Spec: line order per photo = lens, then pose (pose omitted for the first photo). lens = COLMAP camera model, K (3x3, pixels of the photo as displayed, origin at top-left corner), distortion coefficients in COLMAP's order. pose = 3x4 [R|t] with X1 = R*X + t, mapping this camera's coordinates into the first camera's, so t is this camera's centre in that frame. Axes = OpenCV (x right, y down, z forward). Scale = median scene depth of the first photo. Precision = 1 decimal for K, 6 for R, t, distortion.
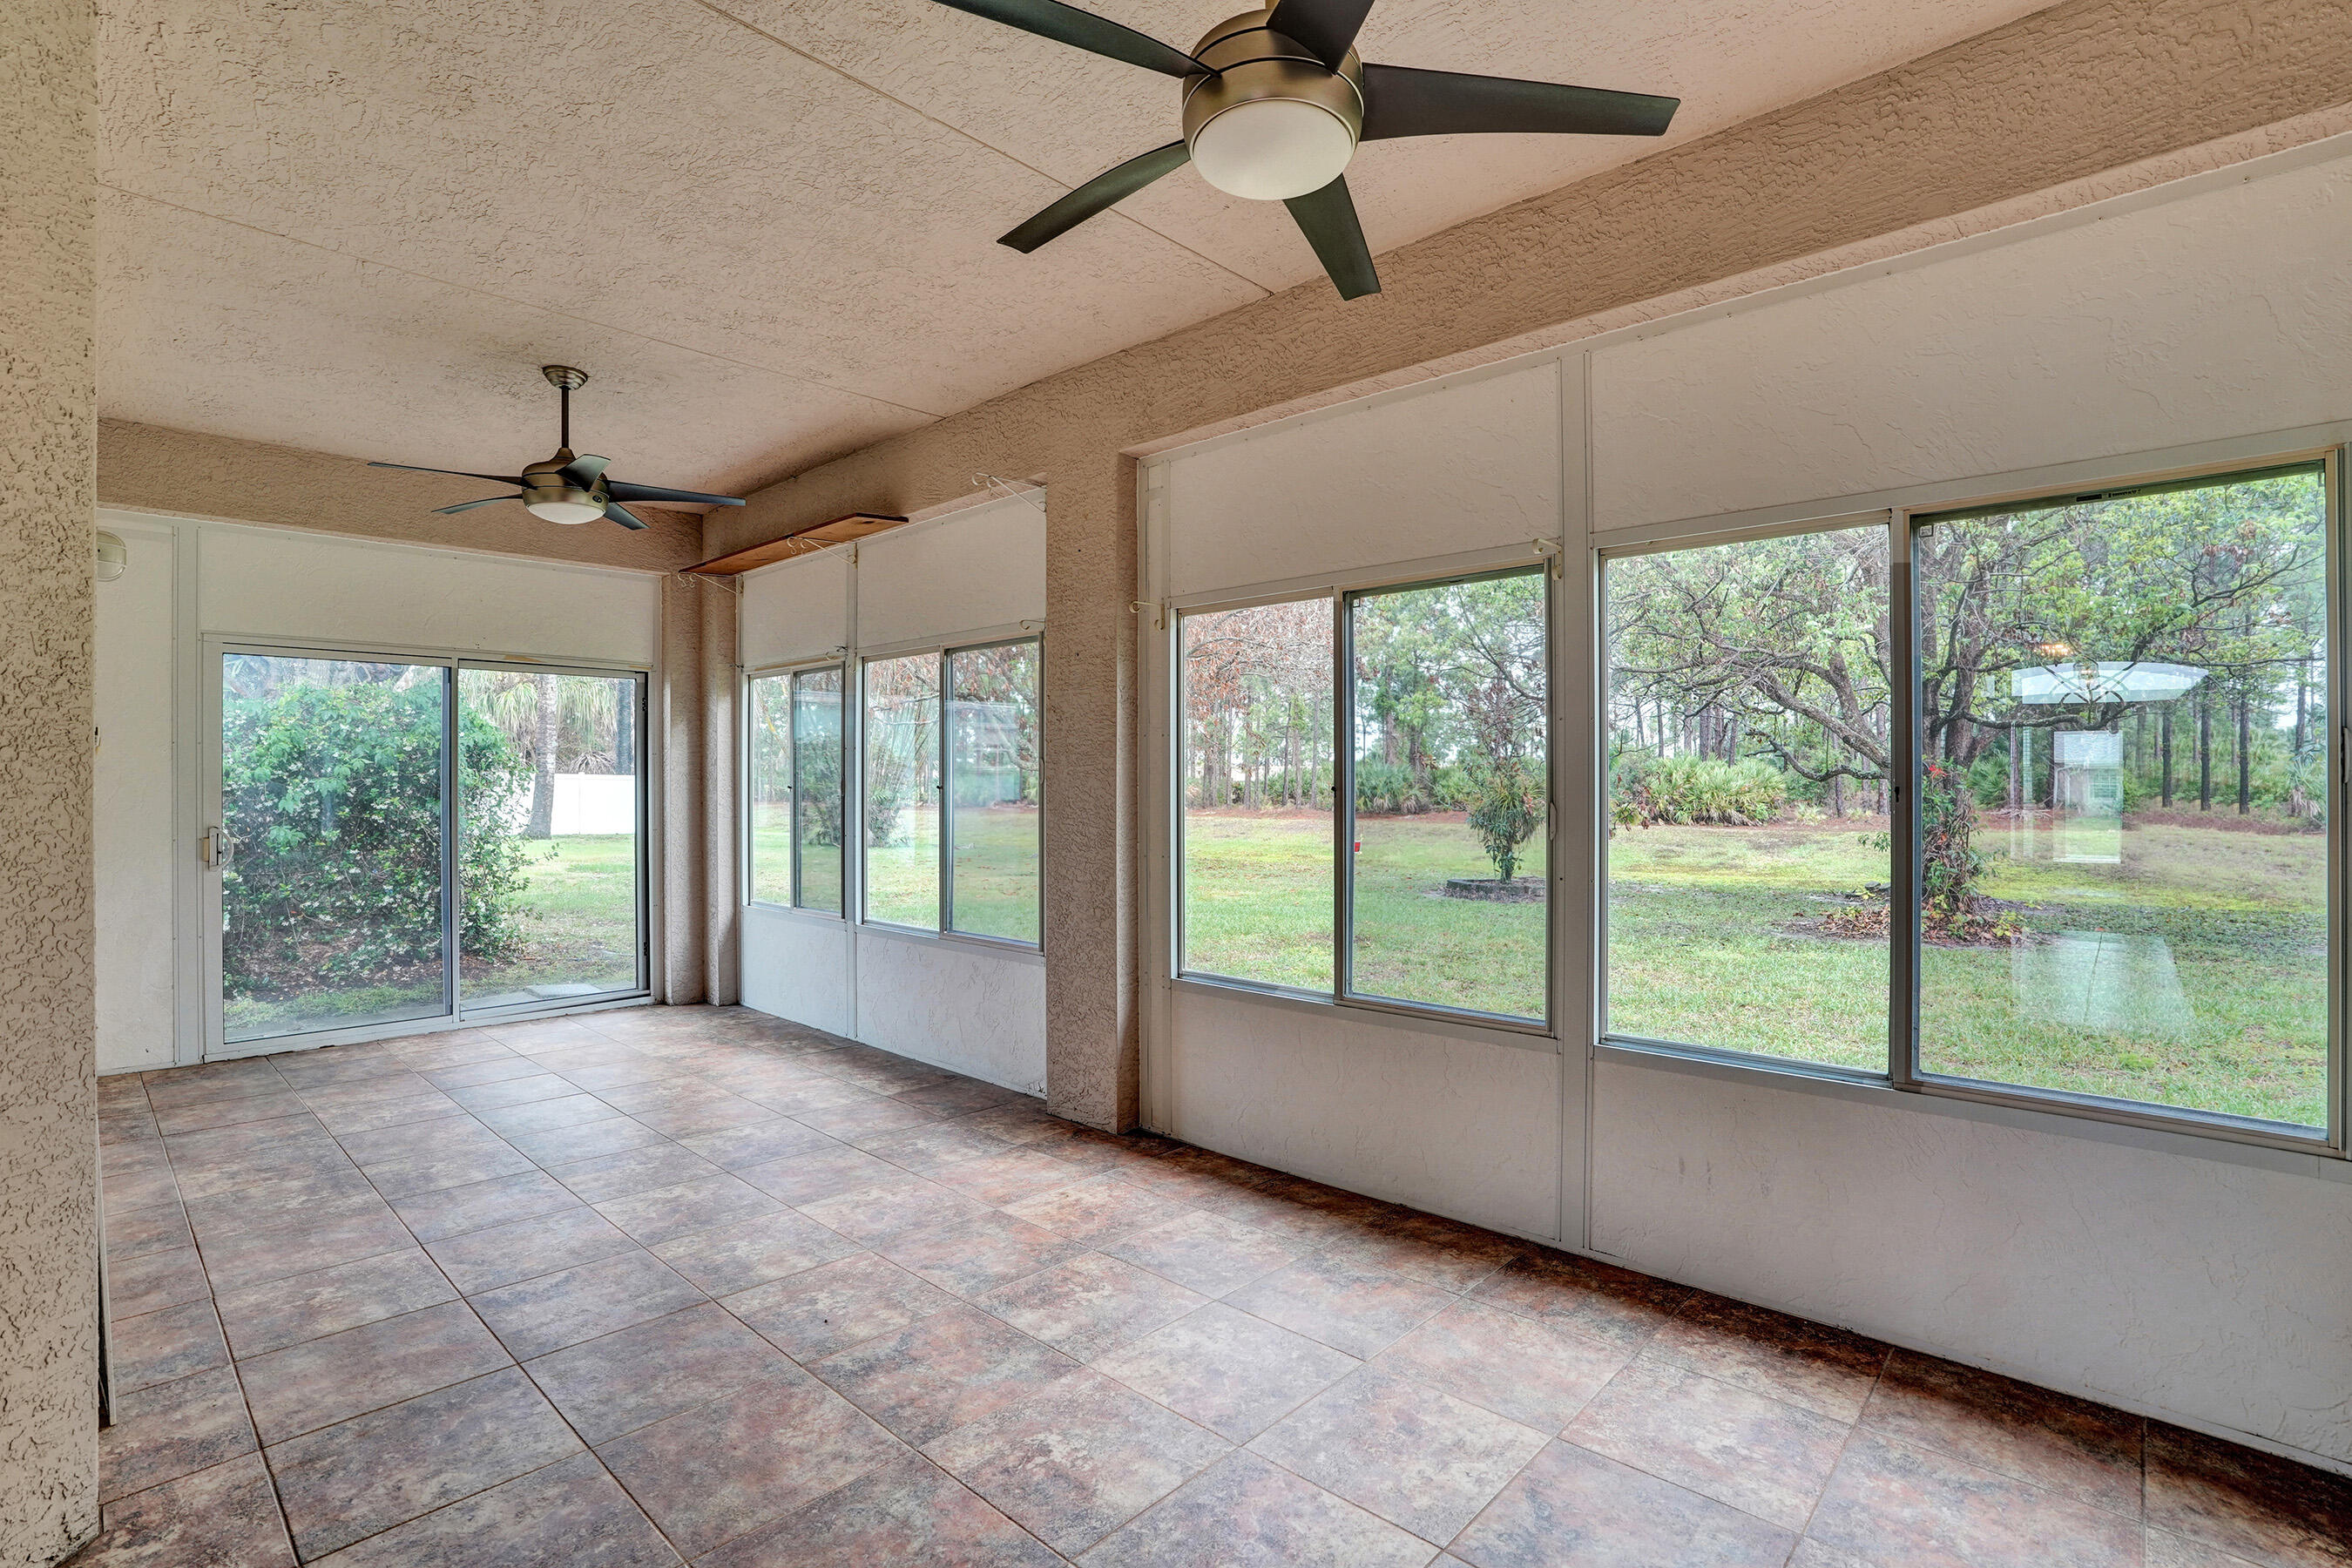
lens RADIAL K [[1075.4, 0, 1180.5], [0, 1075.4, 800.5], [0, 0, 1]] dist [-0.068354, 0.027996]
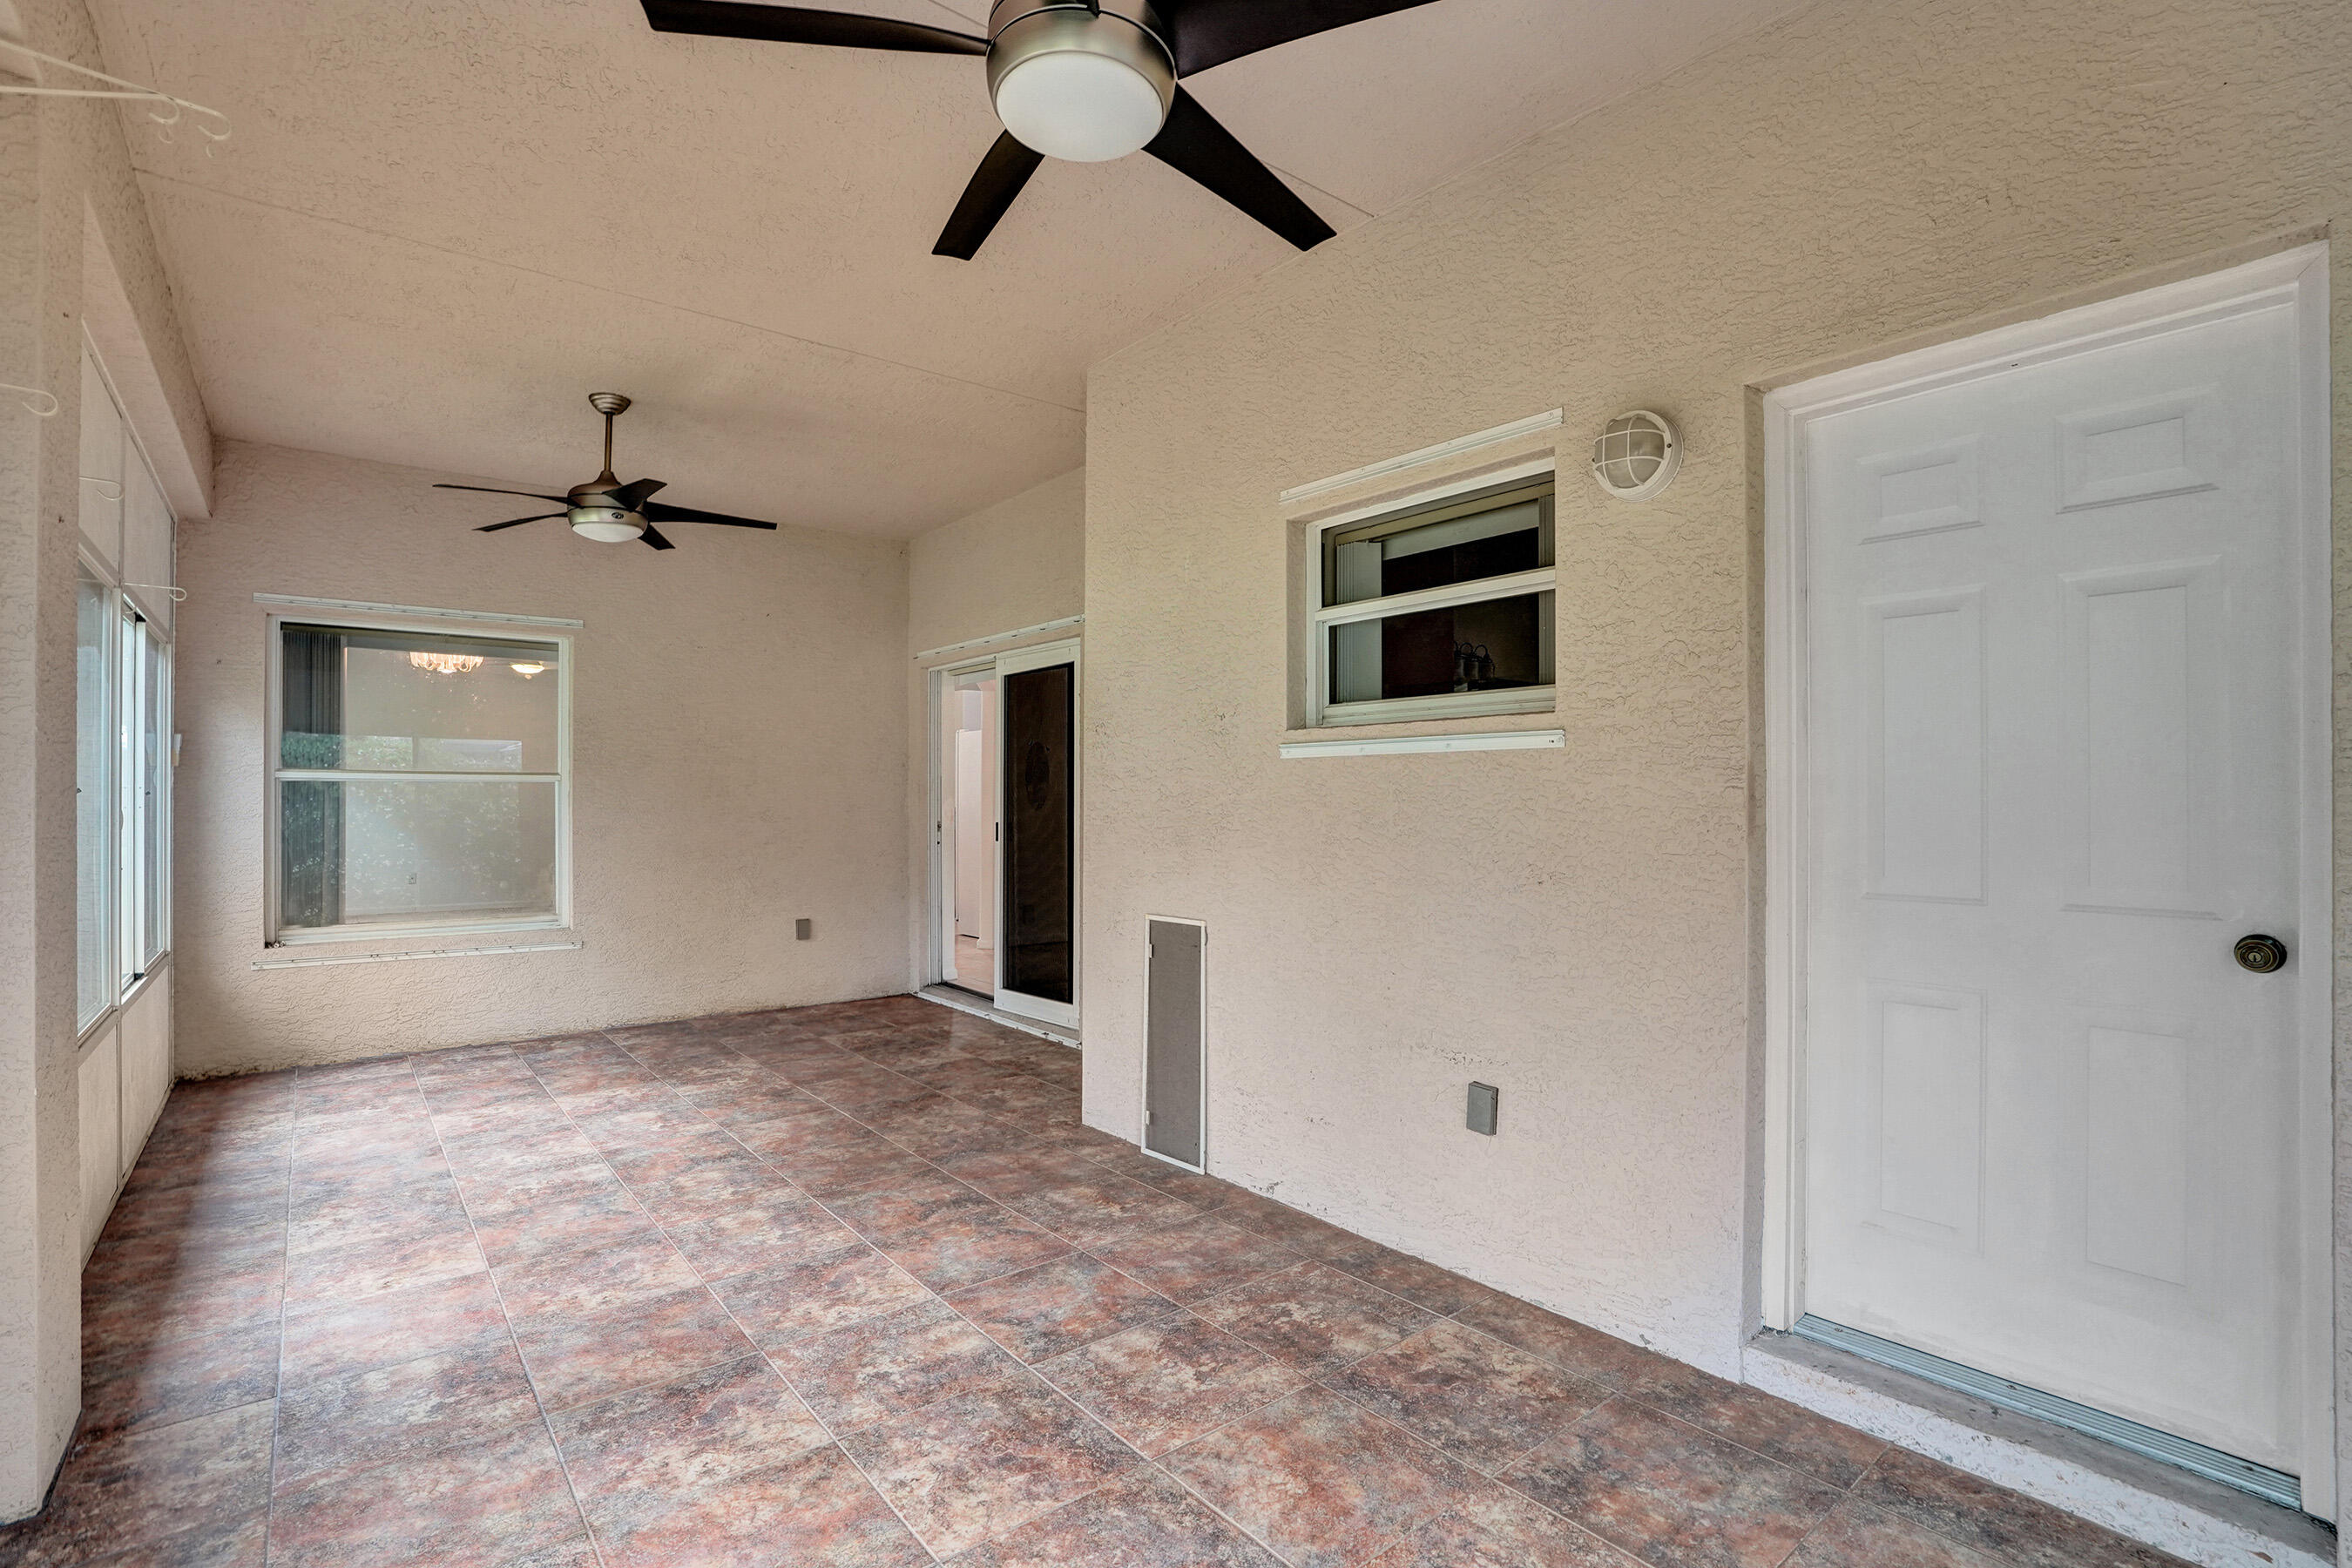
lens RADIAL K [[1075.4, 0, 1180.5], [0, 1075.4, 800.5], [0, 0, 1]] dist [-0.068354, 0.027996]
pose [[-0.989992, 0.001707, 0.141115, -0.951390], [0.003686, 0.999898, 0.013762, -0.014424], [-0.141078, 0.014145, -0.989897, 1.949561]]
